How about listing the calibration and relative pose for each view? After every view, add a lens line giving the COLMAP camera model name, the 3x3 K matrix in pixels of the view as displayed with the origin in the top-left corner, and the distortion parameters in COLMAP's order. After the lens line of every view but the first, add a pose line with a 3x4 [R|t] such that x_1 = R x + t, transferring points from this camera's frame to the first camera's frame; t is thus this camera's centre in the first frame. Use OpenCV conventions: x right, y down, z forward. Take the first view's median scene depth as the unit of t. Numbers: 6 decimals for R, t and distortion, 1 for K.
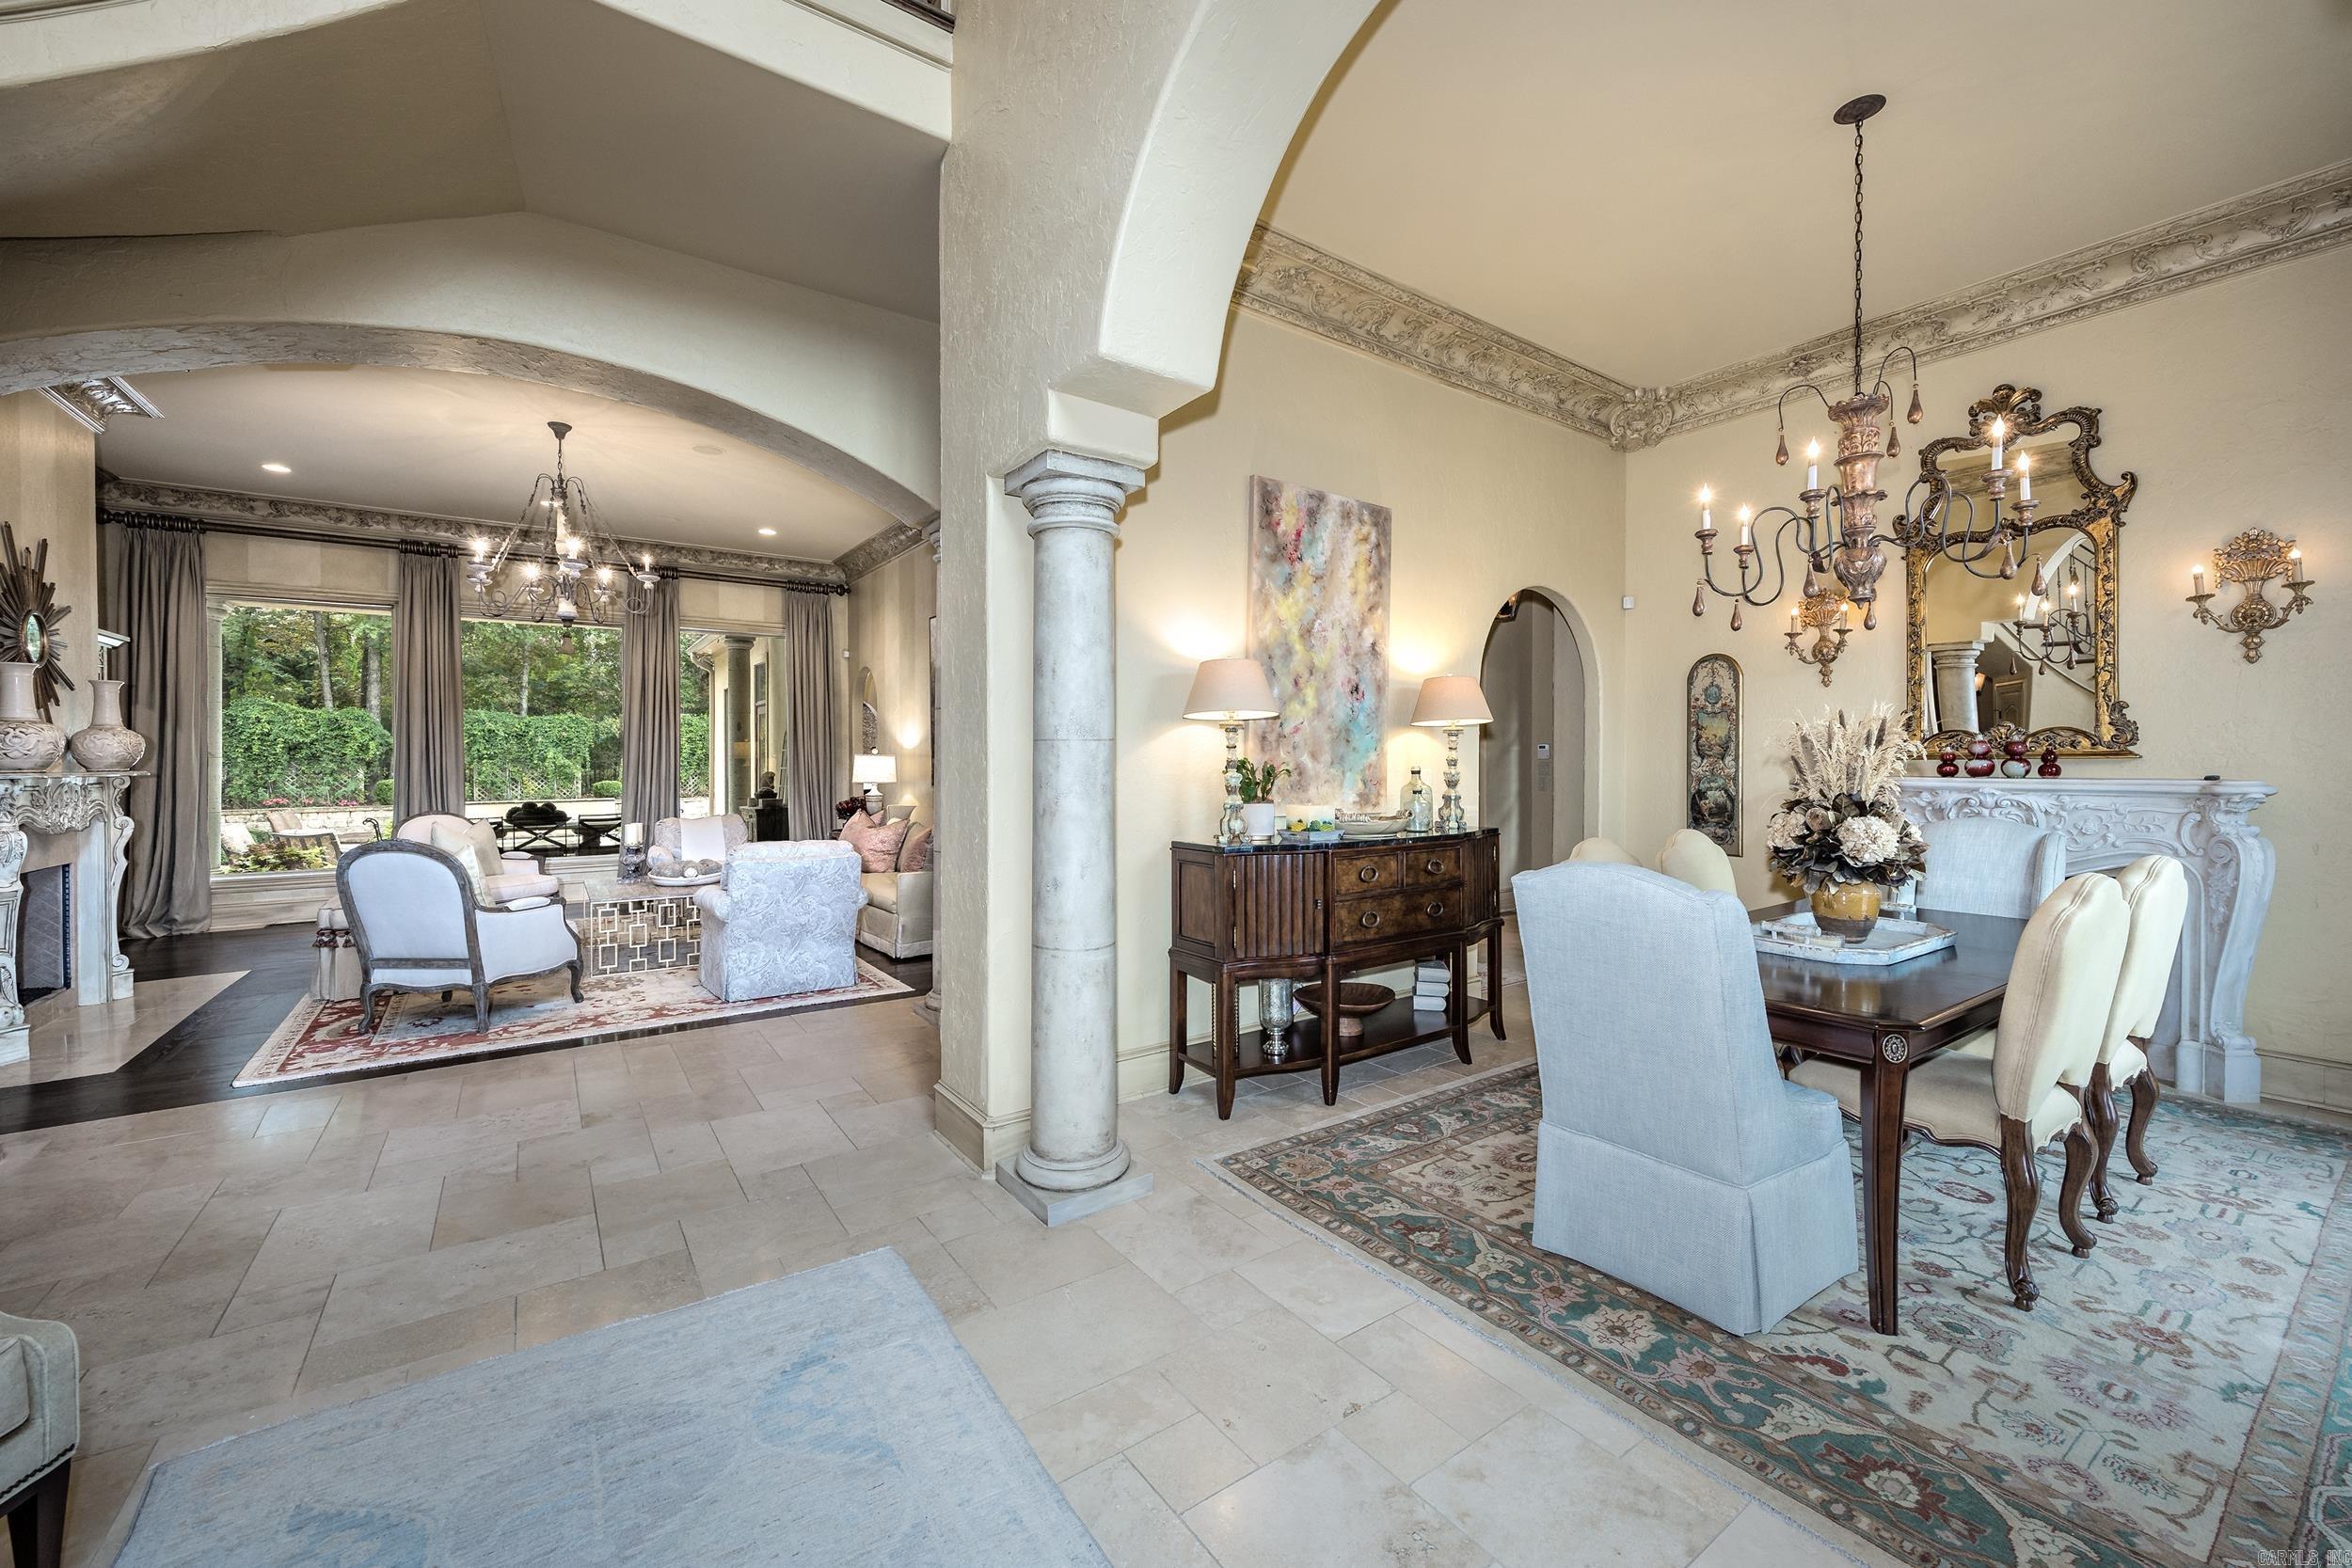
lens RADIAL K [[938.8, 0, 1268.3], [0, 938.8, 765.3], [0, 0, 1]] dist [-0.000544, -0.000128]
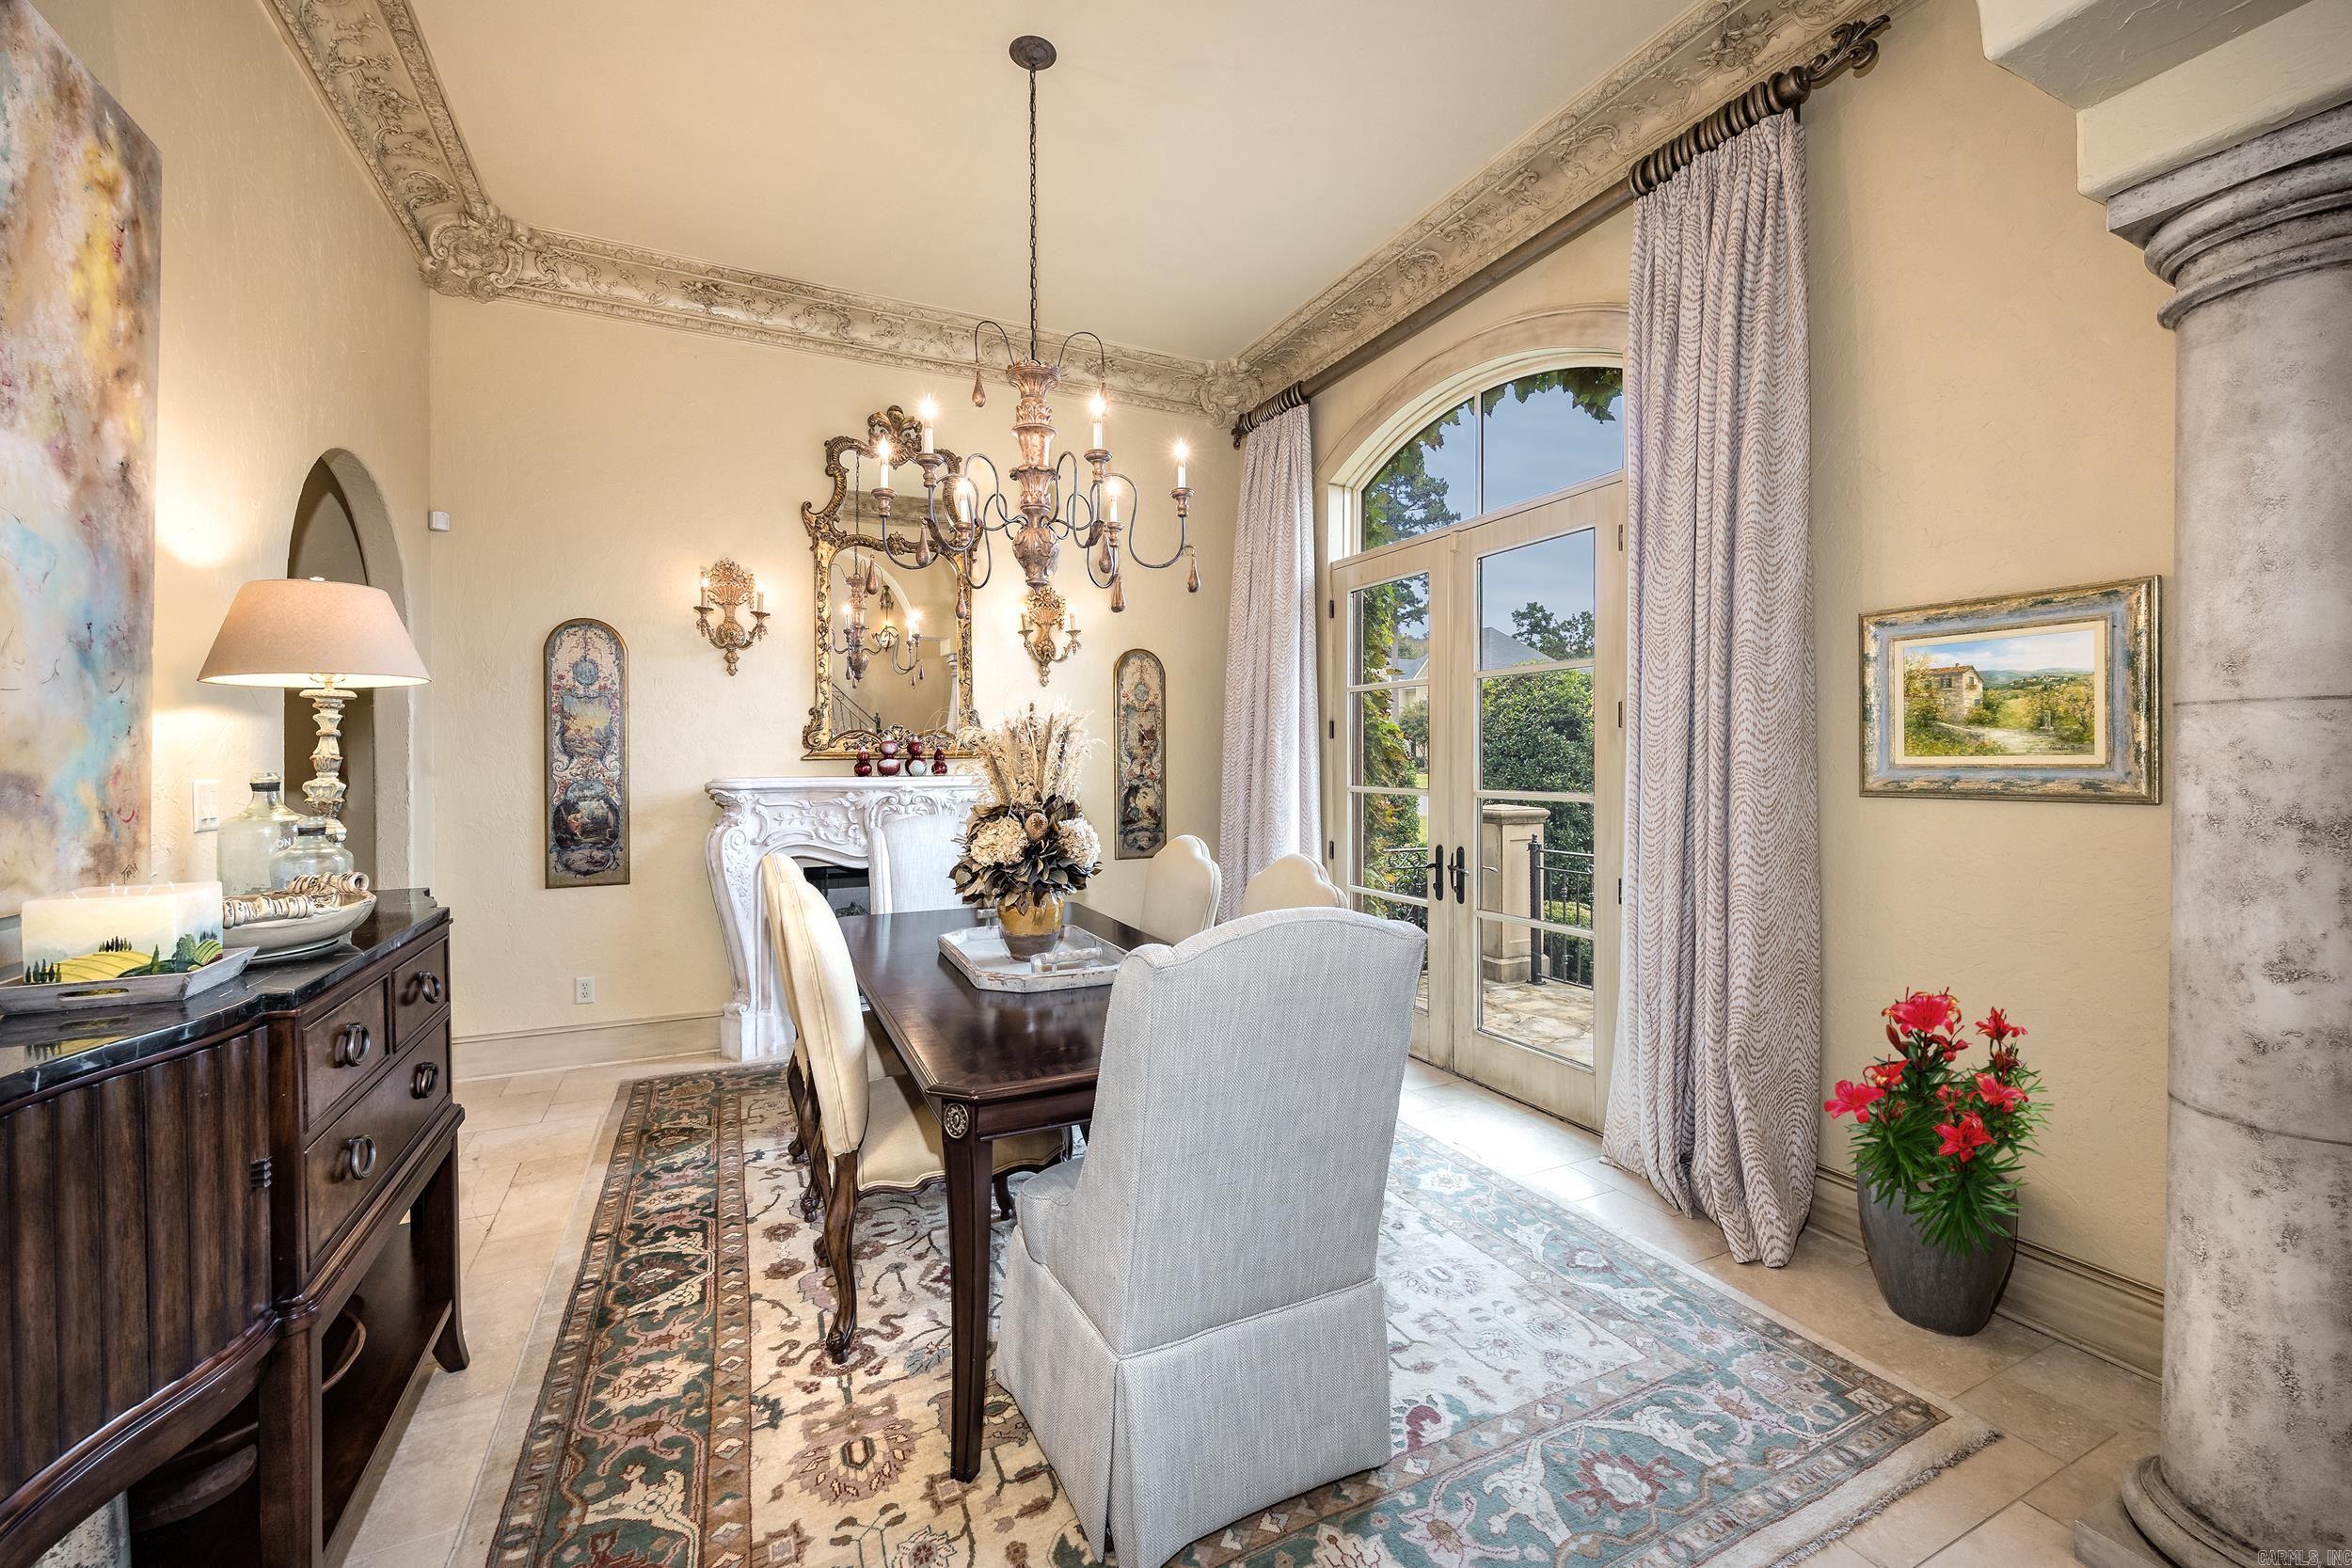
lens RADIAL K [[918.4, 0, 1076.4], [0, 918.4, 763.6], [0, 0, 1]] dist [0.000705, 0.000191]
pose [[0.245161, -0.003667, 0.969475, -0.169285], [0.006688, 0.999975, 0.002091, -0.001875], [-0.969459, 0.005971, 0.245180, 0.527535]]
